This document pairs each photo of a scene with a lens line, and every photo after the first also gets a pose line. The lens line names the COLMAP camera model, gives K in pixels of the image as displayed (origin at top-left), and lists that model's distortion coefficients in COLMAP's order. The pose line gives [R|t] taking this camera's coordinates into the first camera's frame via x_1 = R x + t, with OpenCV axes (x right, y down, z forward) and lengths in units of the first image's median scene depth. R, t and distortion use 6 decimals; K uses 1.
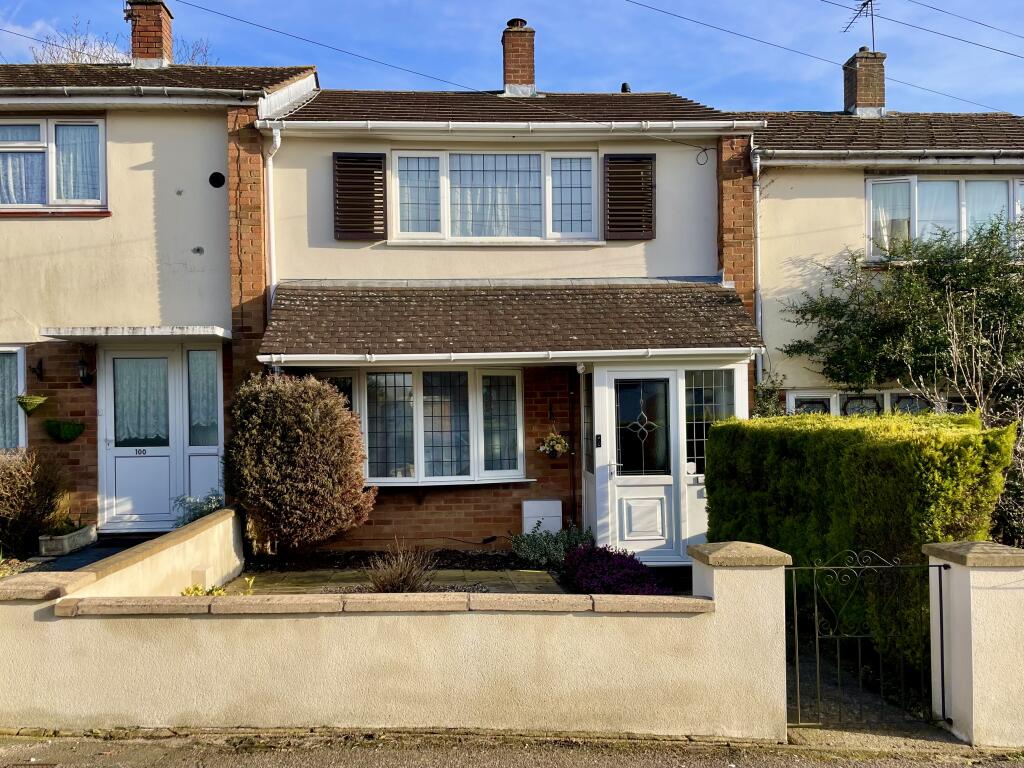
lens RADIAL K [[799.9, 0, 513.8], [0, 799.9, 385.8], [0, 0, 1]] dist [0.066124, -0.106654]
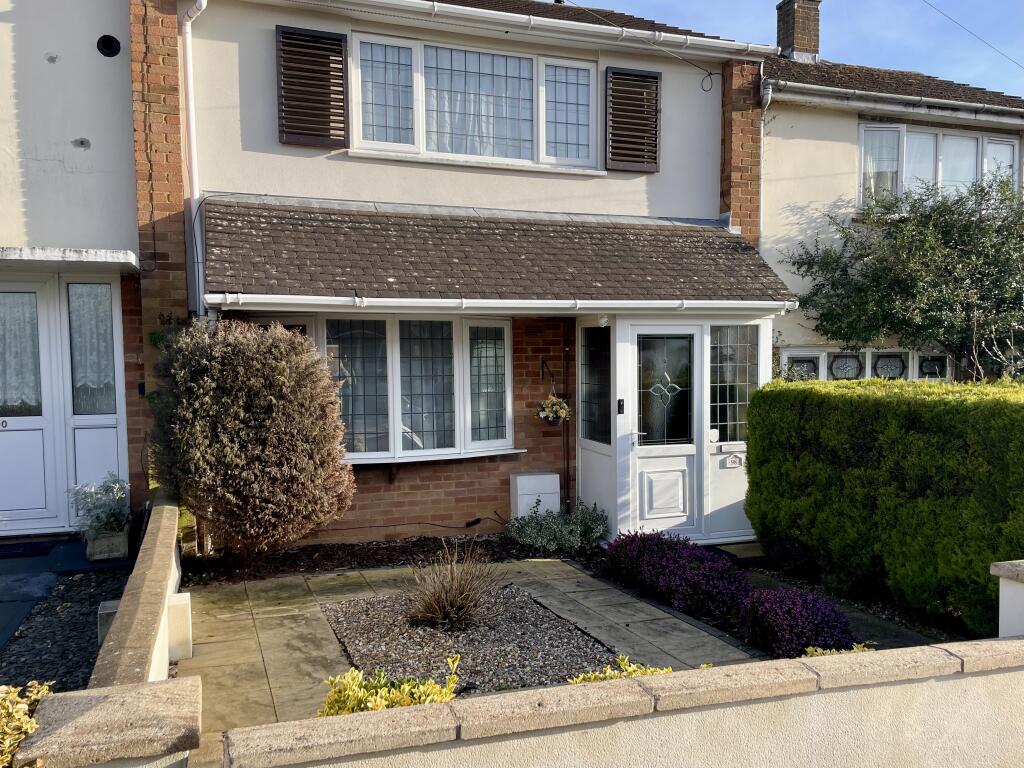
lens RADIAL K [[799.9, 0, 513.8], [0, 799.9, 385.8], [0, 0, 1]] dist [0.066124, -0.106654]
pose [[0.961733, -0.001320, 0.273985, -0.219787], [-0.017762, 0.997585, 0.067153, -0.008006], [-0.273412, -0.069450, 0.959387, 0.193301]]
